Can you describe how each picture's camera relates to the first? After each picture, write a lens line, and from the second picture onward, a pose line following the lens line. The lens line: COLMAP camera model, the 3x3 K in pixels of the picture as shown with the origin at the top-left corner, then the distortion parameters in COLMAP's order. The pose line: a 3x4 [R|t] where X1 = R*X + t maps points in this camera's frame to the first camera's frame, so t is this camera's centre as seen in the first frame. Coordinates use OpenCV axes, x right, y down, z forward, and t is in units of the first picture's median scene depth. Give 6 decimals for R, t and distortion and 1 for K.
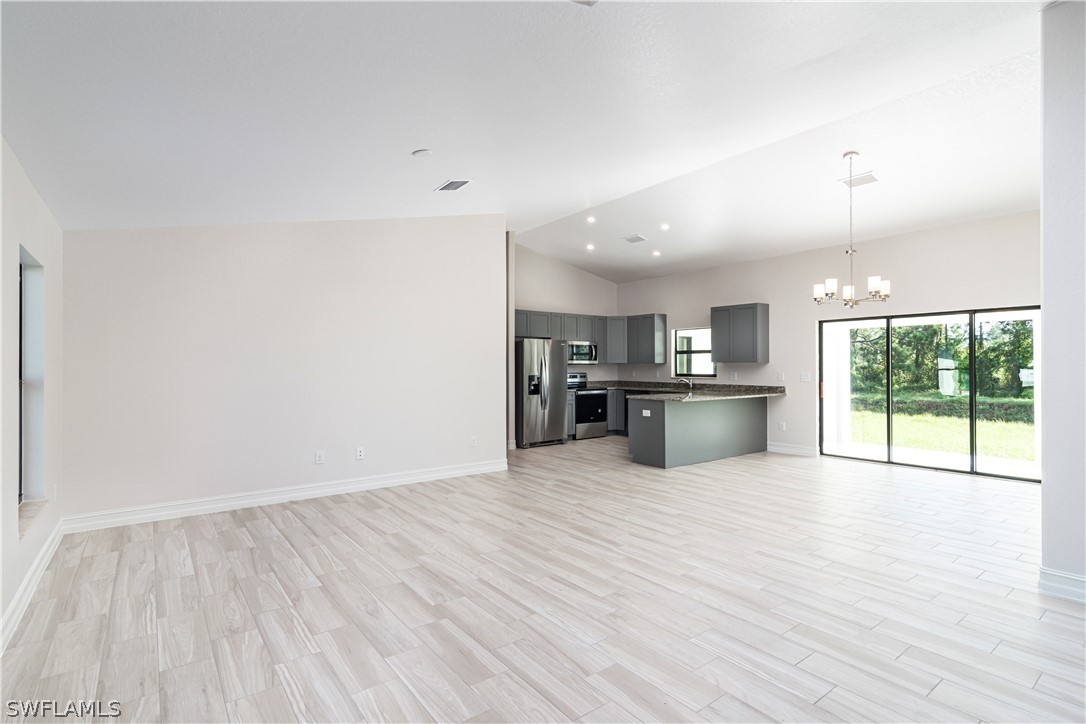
lens RADIAL K [[552.1, 0, 541.7], [0, 552.1, 362.9], [0, 0, 1]] dist [0.015898, 0.000722]
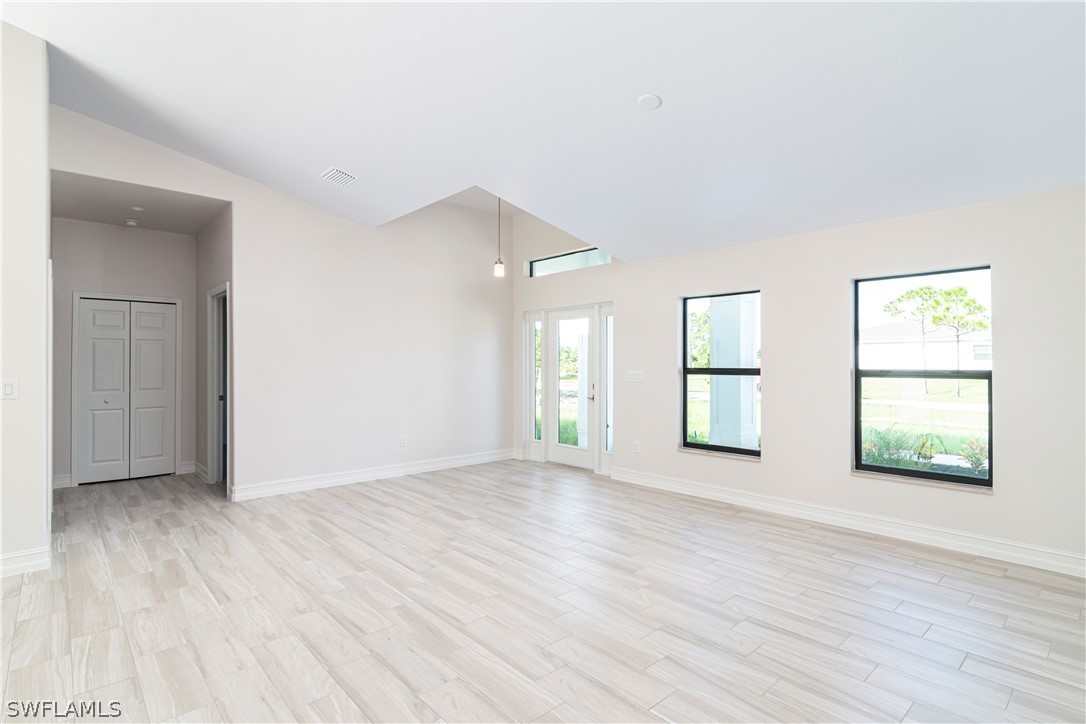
lens RADIAL K [[552.1, 0, 545.8], [0, 552.1, 360.7], [0, 0, 1]] dist [0.015898, 0.000722]
pose [[-0.995763, 0.002454, -0.091921, 0.016921], [0.003204, 0.999963, -0.008006, 0.012387], [0.091898, -0.008267, -0.995734, 2.103046]]
